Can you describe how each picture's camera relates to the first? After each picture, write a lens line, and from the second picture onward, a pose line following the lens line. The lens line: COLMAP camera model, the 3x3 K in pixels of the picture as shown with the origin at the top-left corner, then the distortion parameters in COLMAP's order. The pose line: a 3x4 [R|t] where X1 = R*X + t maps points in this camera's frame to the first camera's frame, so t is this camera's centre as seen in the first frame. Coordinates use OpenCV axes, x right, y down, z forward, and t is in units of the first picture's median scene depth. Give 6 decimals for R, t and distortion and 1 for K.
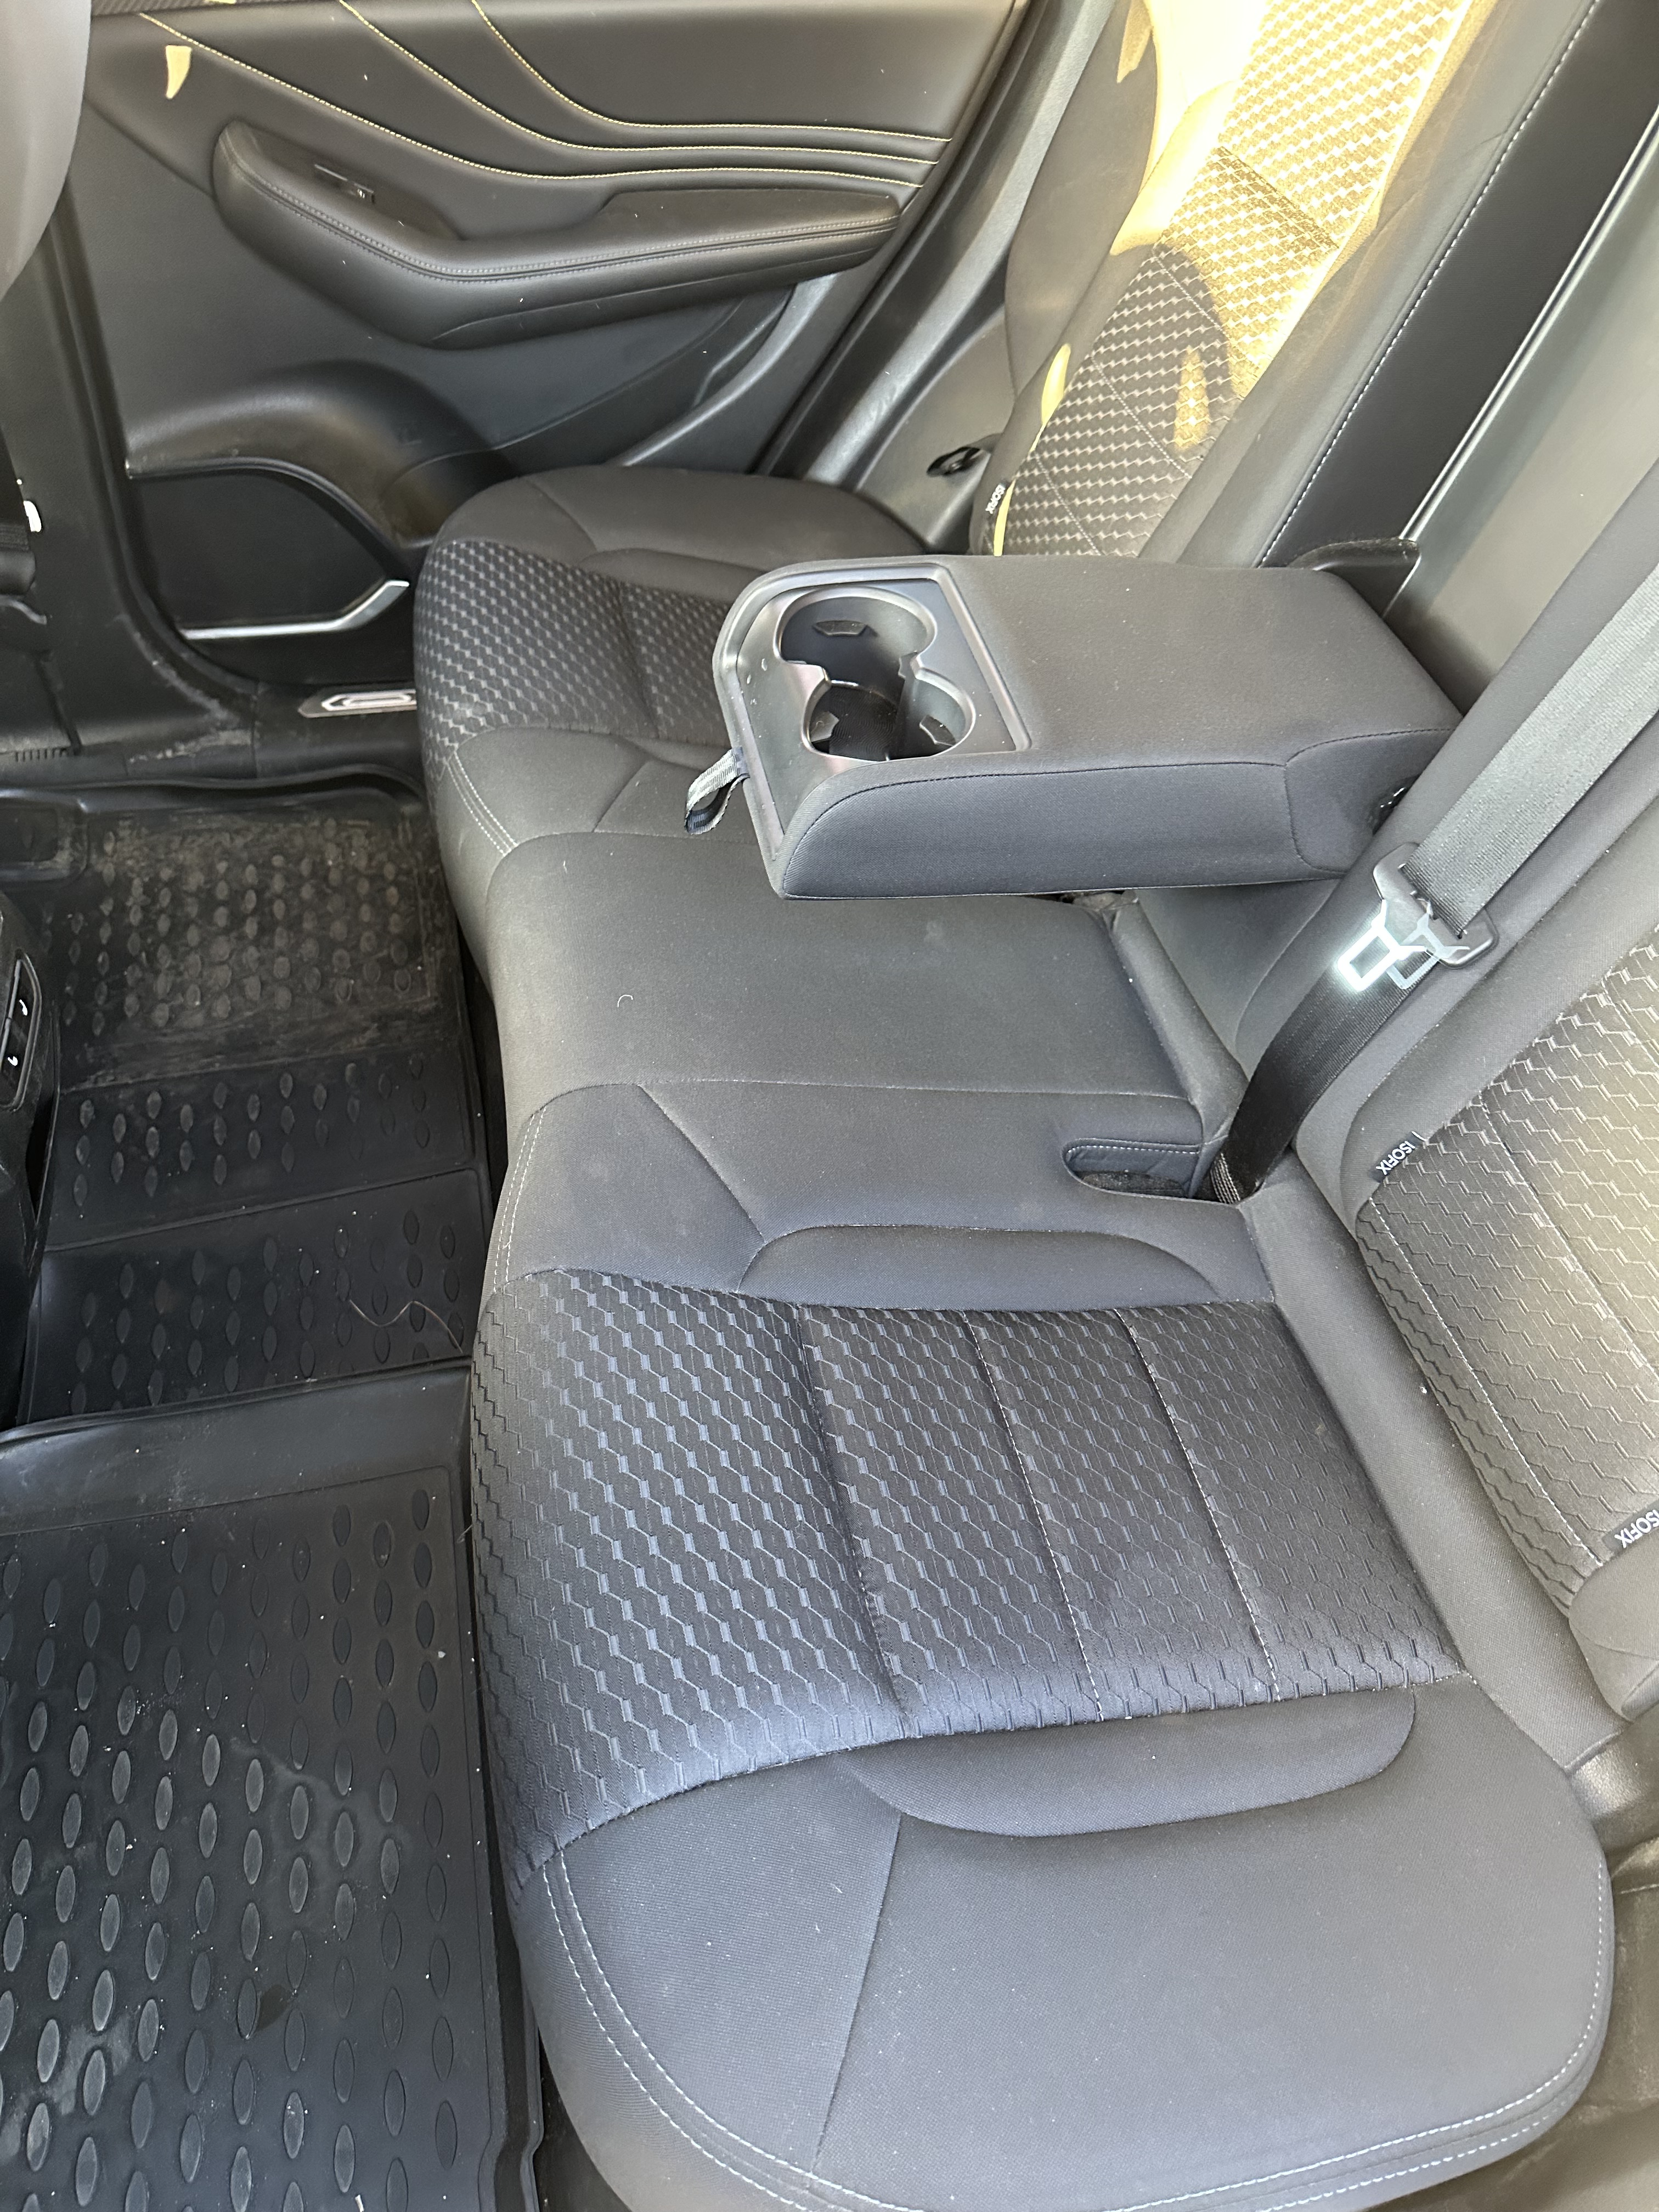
lens RADIAL K [[1553.1, 0, 825.7], [0, 1553.1, 1088.5], [0, 0, 1]] dist [0.014373, -0.025763]
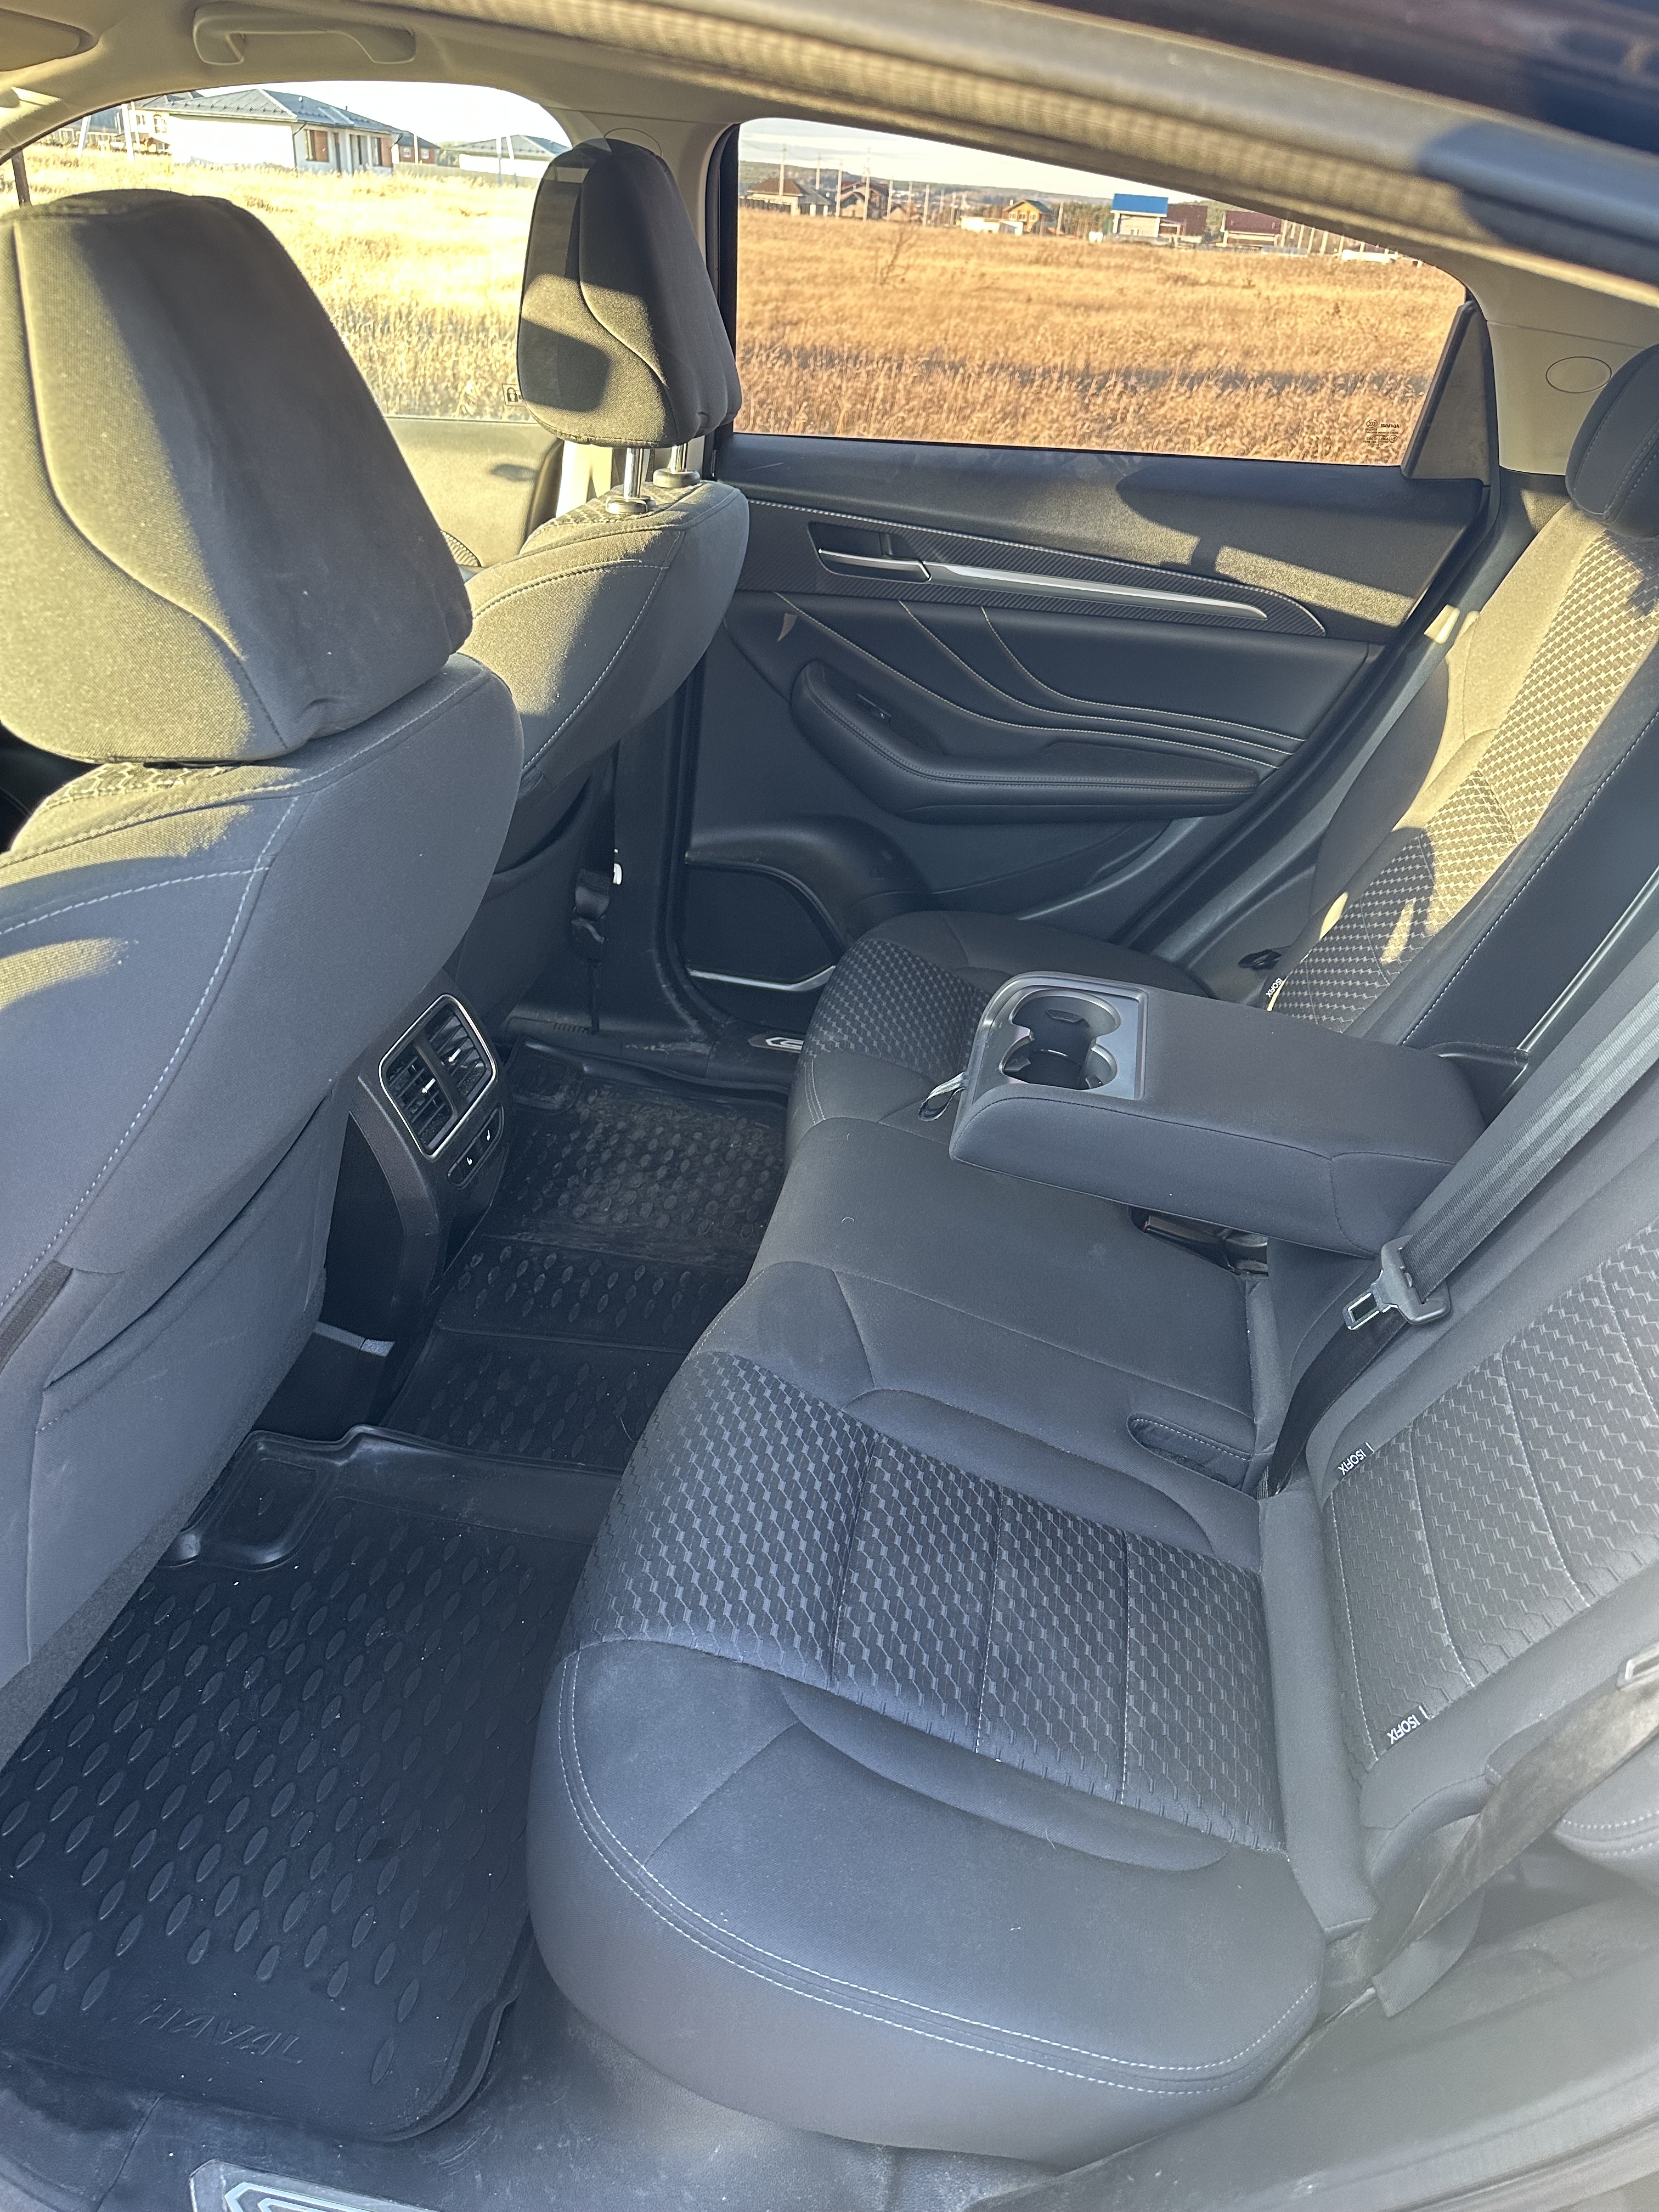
lens RADIAL K [[1553.1, 0, 834.9], [0, 1553.1, 1123.2], [0, 0, 1]] dist [0.014373, -0.025763]
pose [[0.923377, 0.219110, -0.315223, 0.202228], [-0.299288, 0.925112, -0.233657, 0.137311], [0.240420, 0.310096, 0.919804, -0.242543]]
